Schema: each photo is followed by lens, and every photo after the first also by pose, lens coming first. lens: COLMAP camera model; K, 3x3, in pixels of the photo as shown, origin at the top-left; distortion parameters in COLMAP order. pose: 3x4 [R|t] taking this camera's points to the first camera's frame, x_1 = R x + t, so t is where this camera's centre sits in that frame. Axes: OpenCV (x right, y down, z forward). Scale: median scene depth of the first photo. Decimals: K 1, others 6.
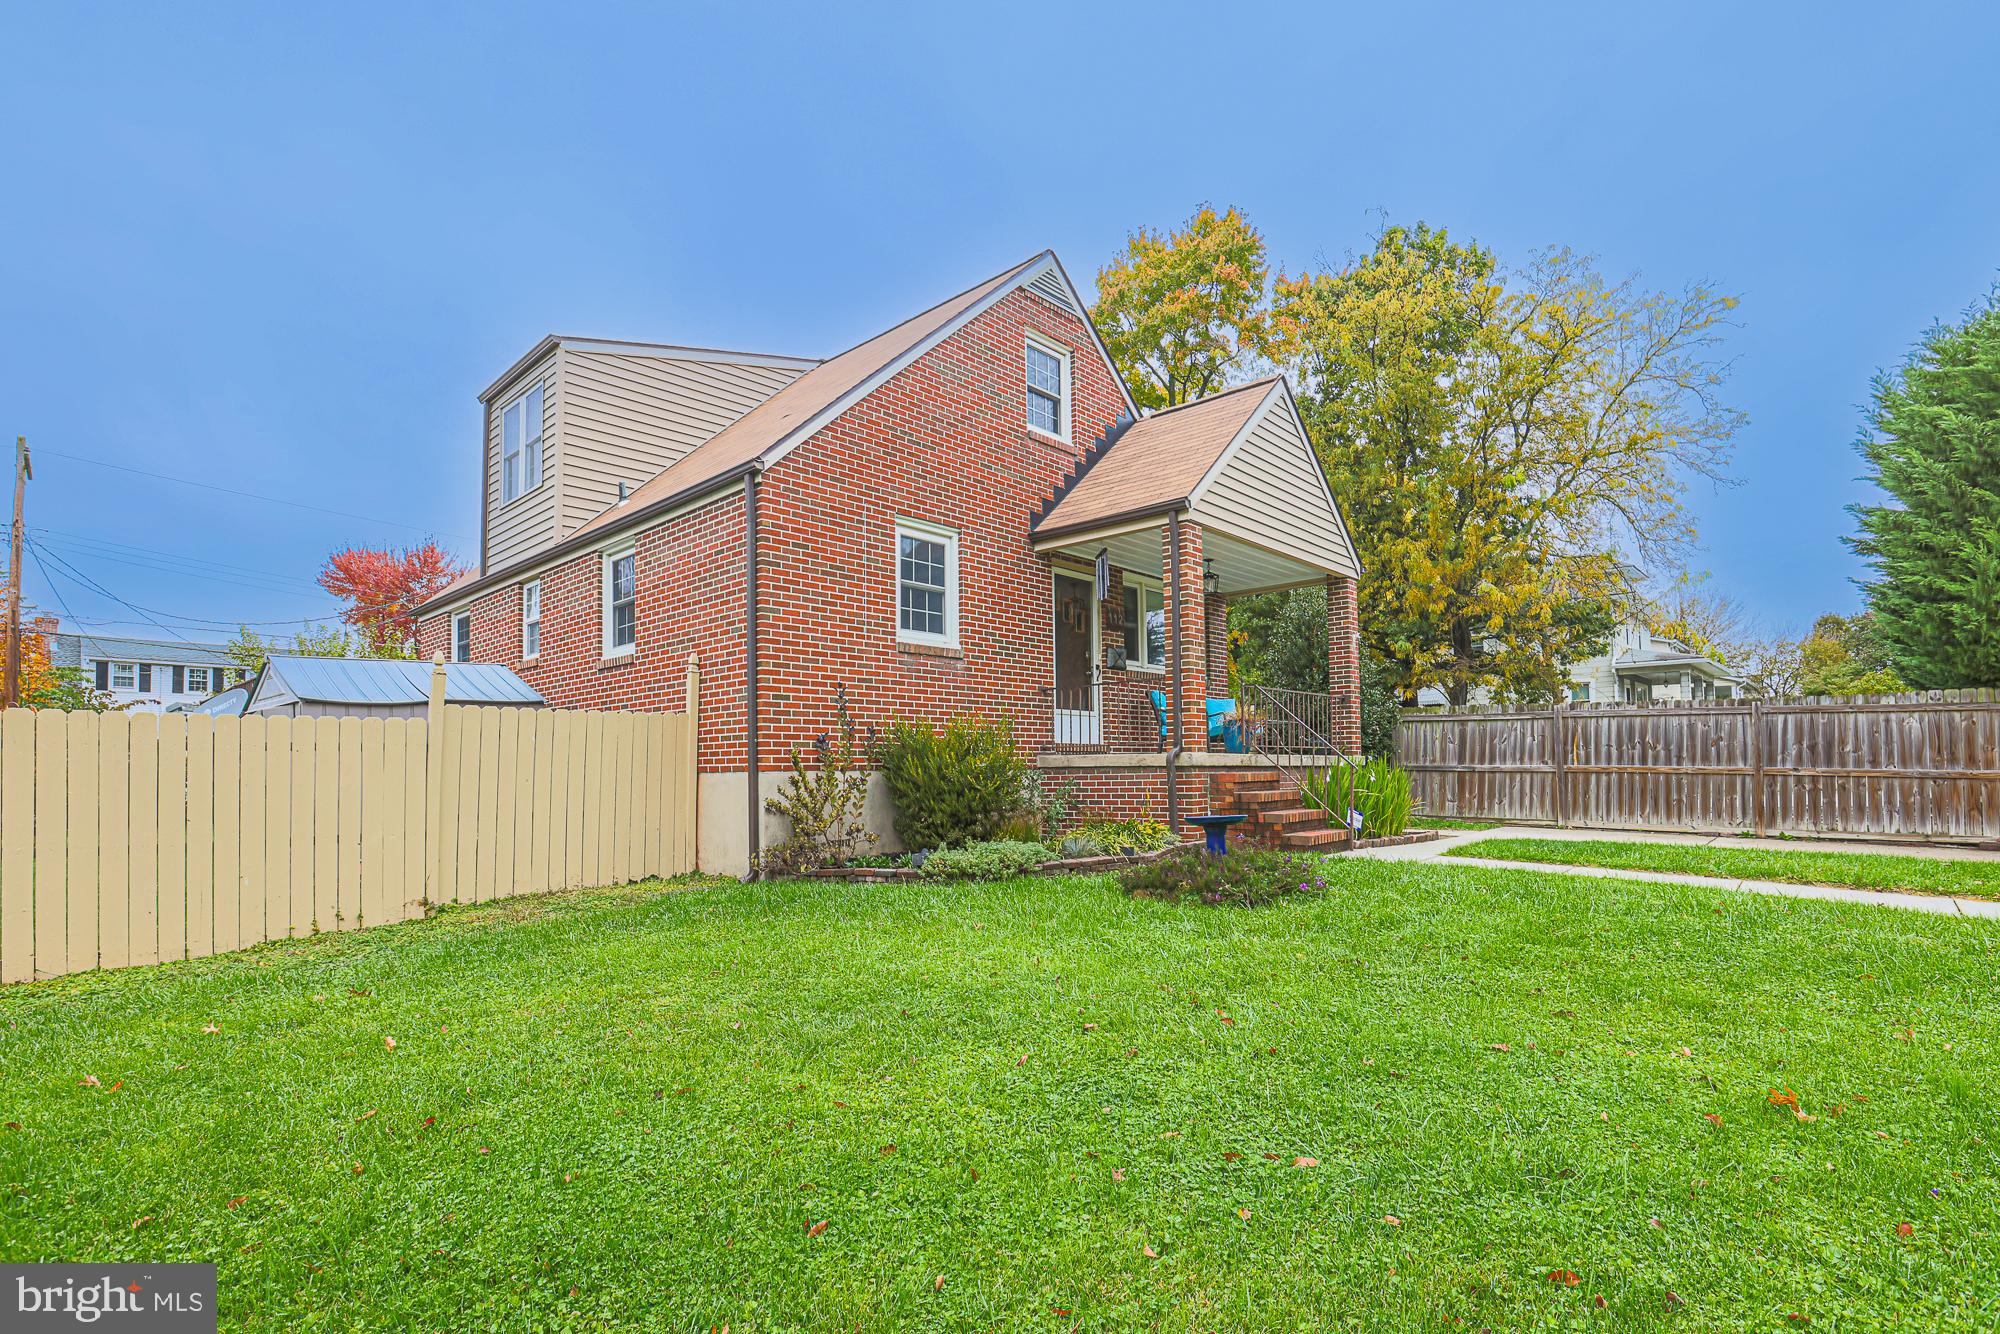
lens RADIAL K [[935.6, 0, 1064.8], [0, 935.6, 747.2], [0, 0, 1]] dist [-0.022331, 0.003833]
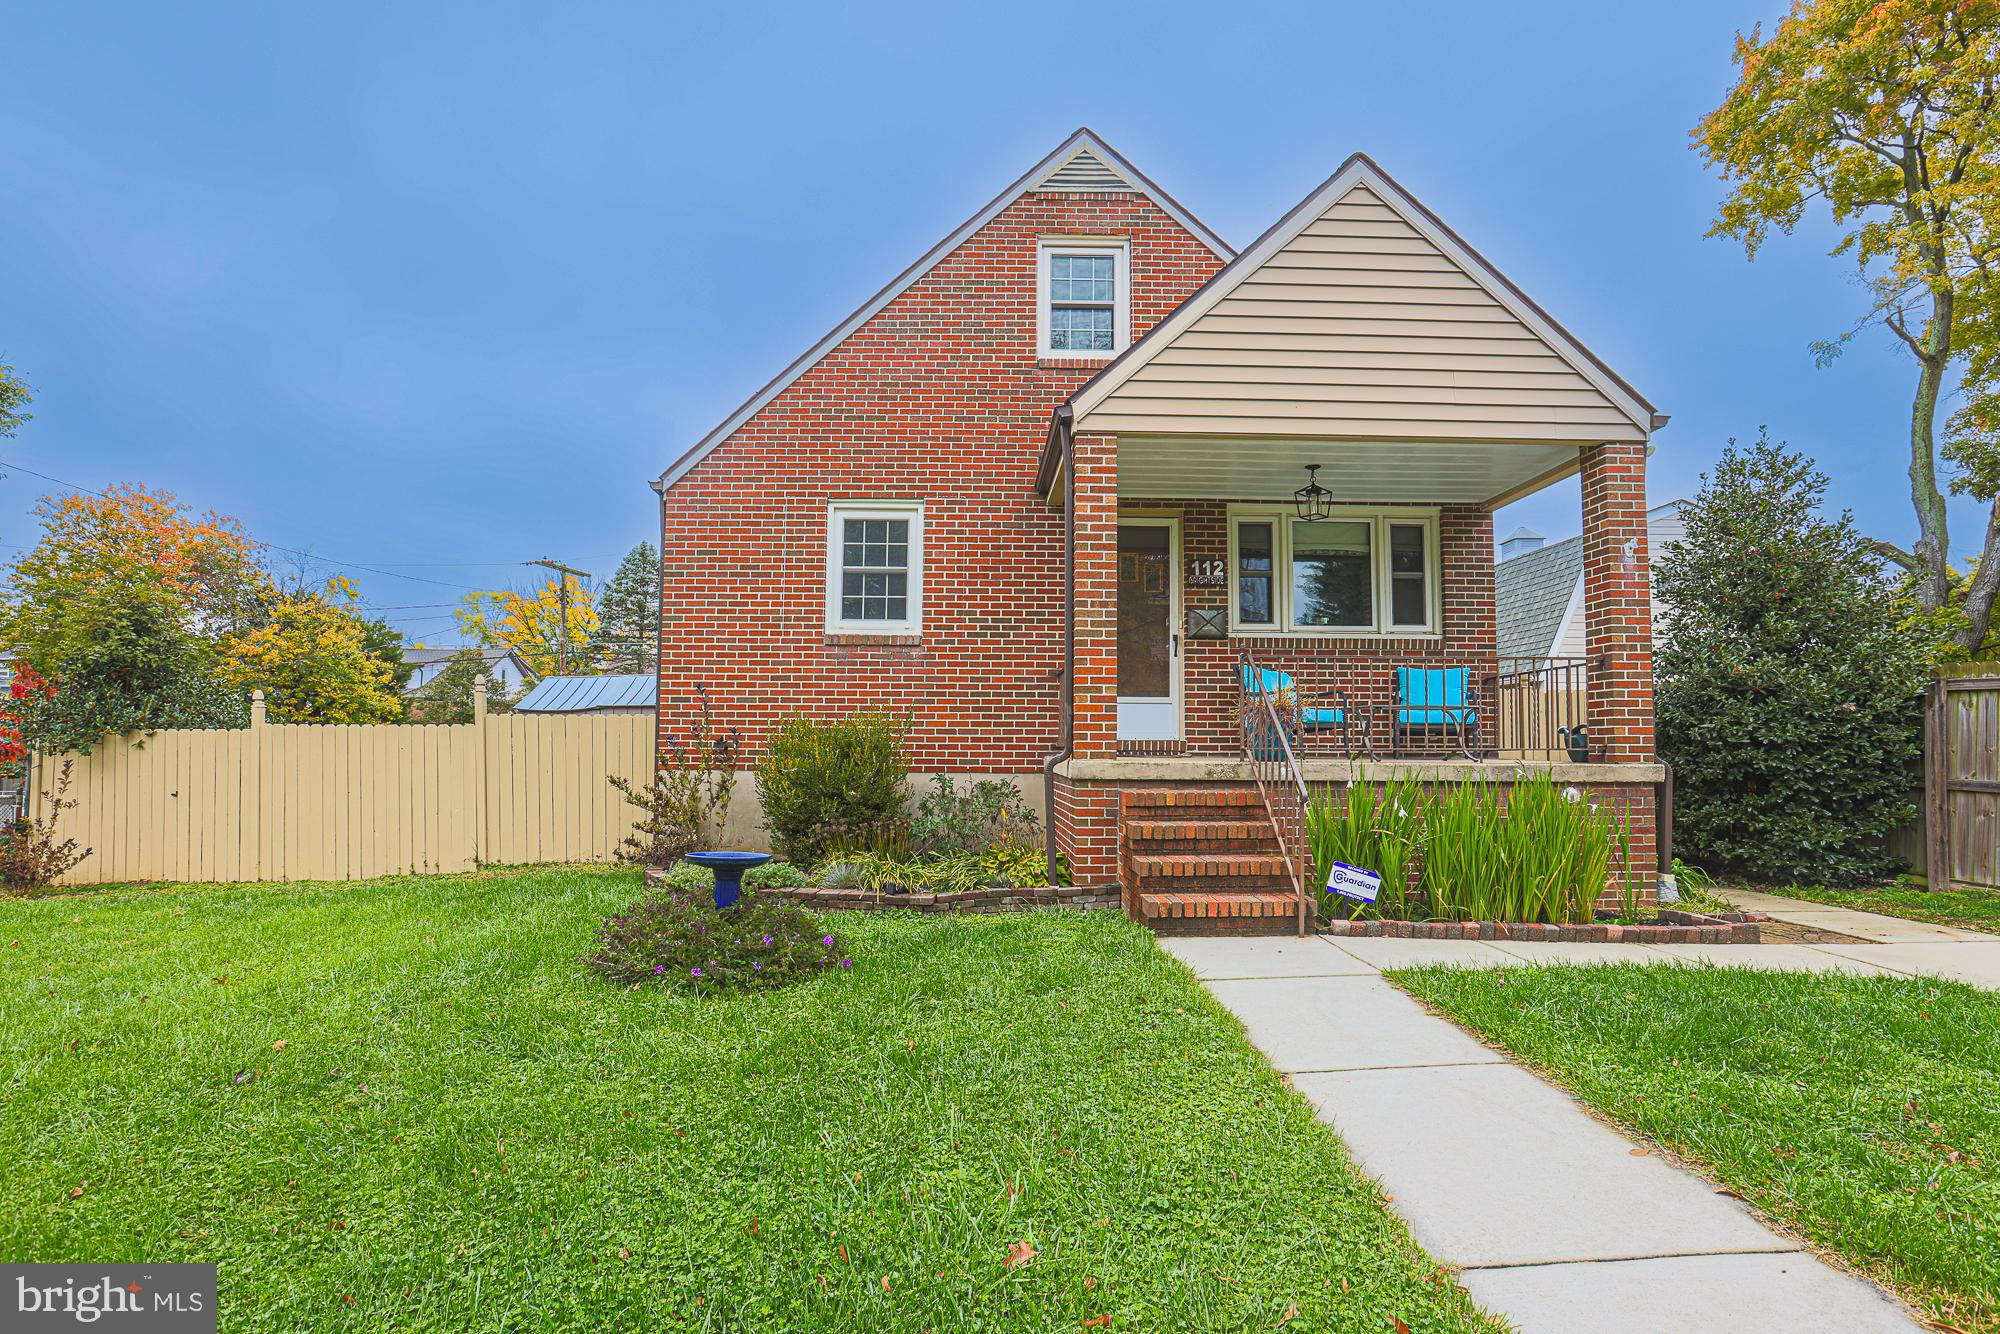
lens RADIAL K [[972.7, 0, 1005.3], [0, 972.7, 712.2], [0, 0, 1]] dist [-0.035504, 0.007739]
pose [[0.670103, -0.014485, -0.742126, 0.624123], [0.003549, 0.999861, -0.016311, -0.016457], [0.742259, 0.008296, 0.670061, 0.447917]]
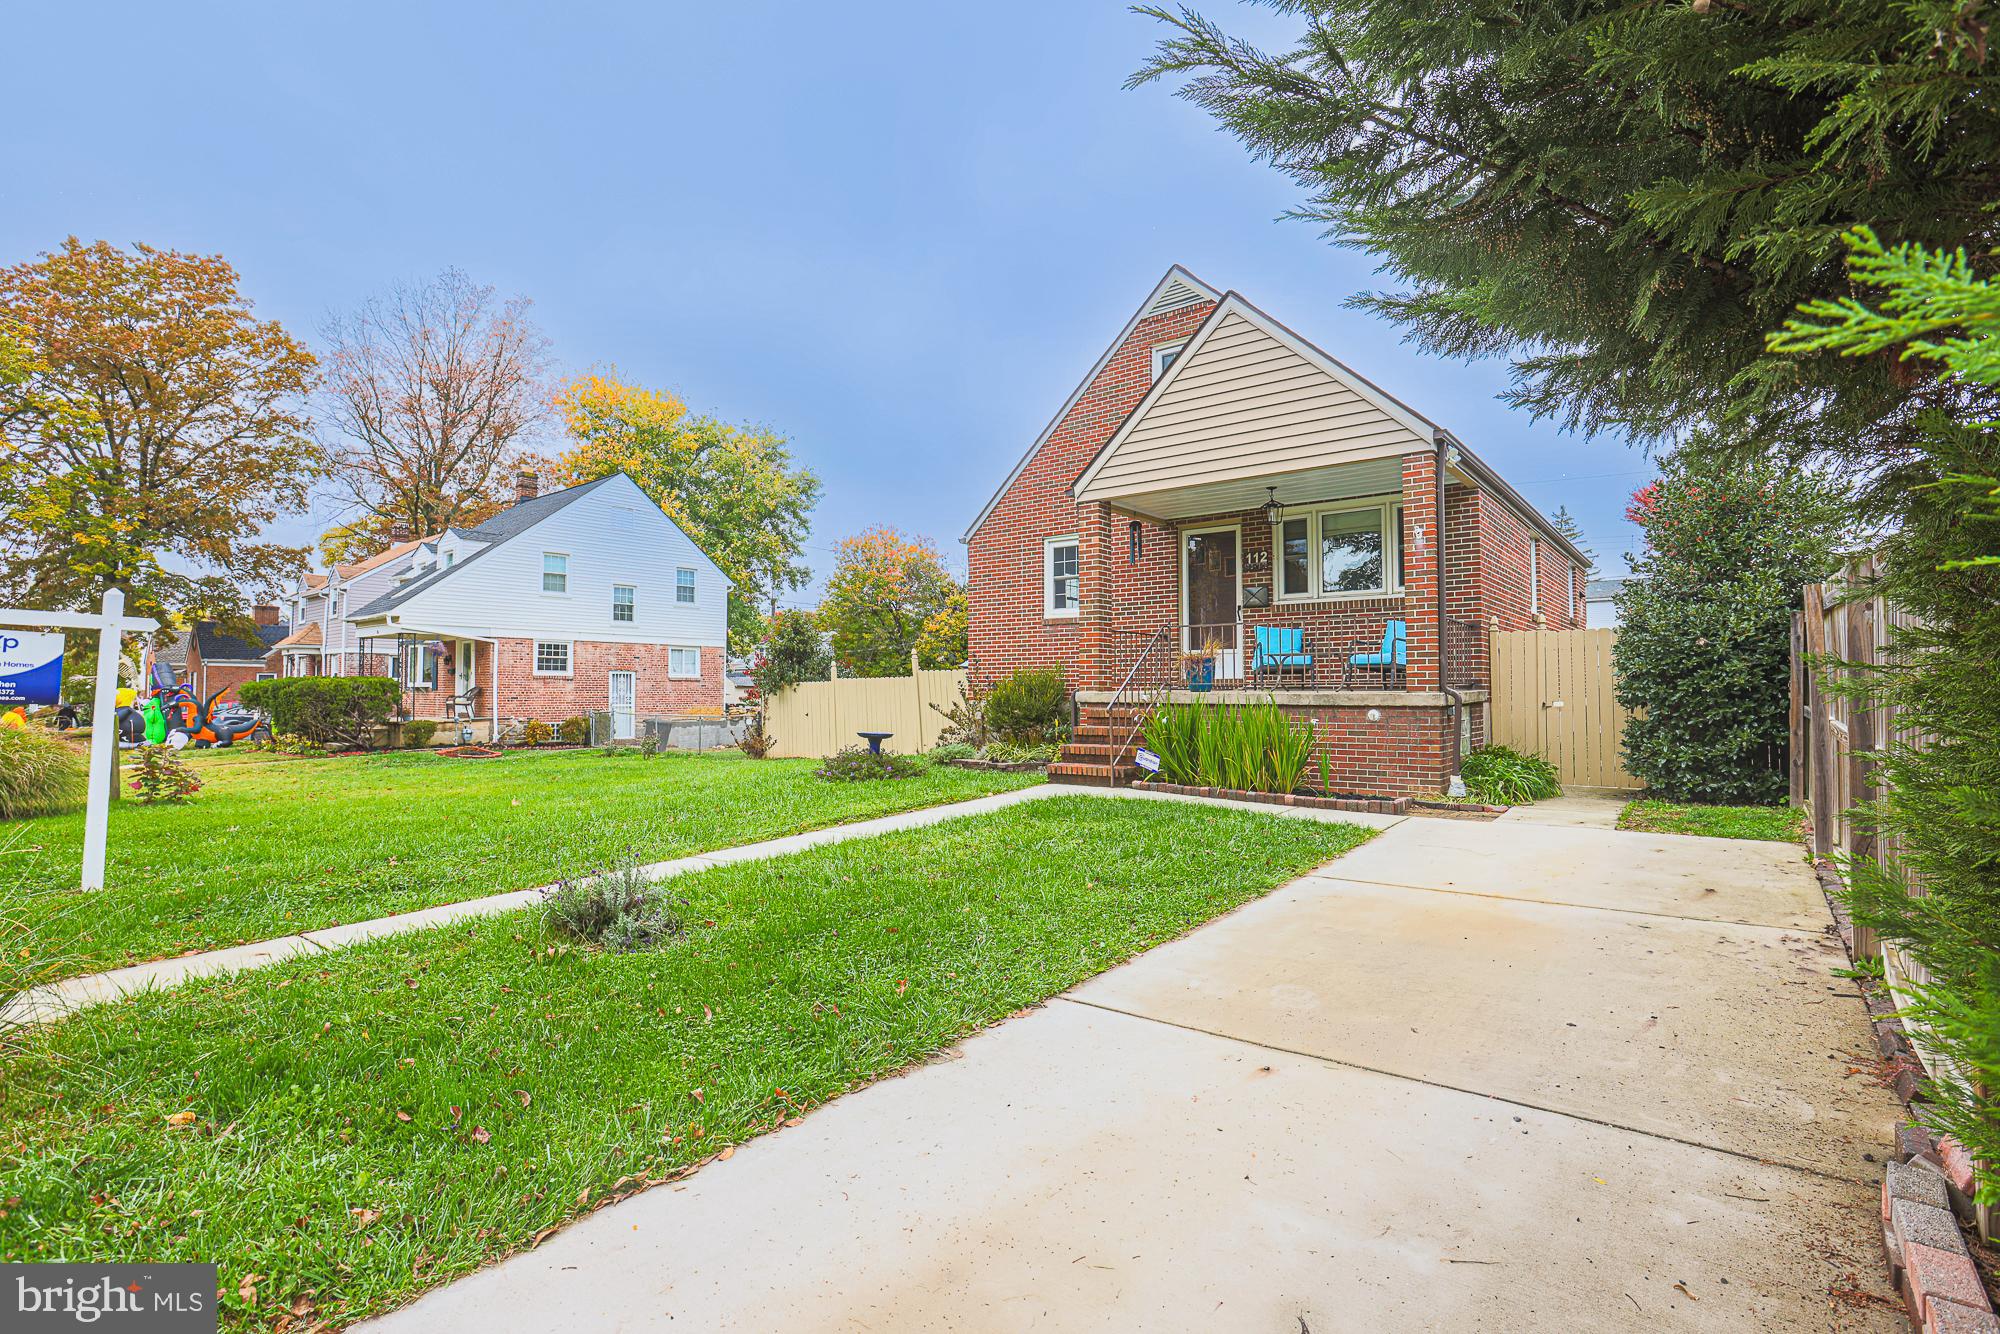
lens RADIAL K [[972.7, 0, 994.4], [0, 972.7, 675.1], [0, 0, 1]] dist [-0.035504, 0.007739]
pose [[0.030007, -0.006556, -0.999528, 1.369683], [0.024717, 0.999678, -0.005815, -0.010377], [0.999244, -0.024531, 0.030159, 0.815772]]
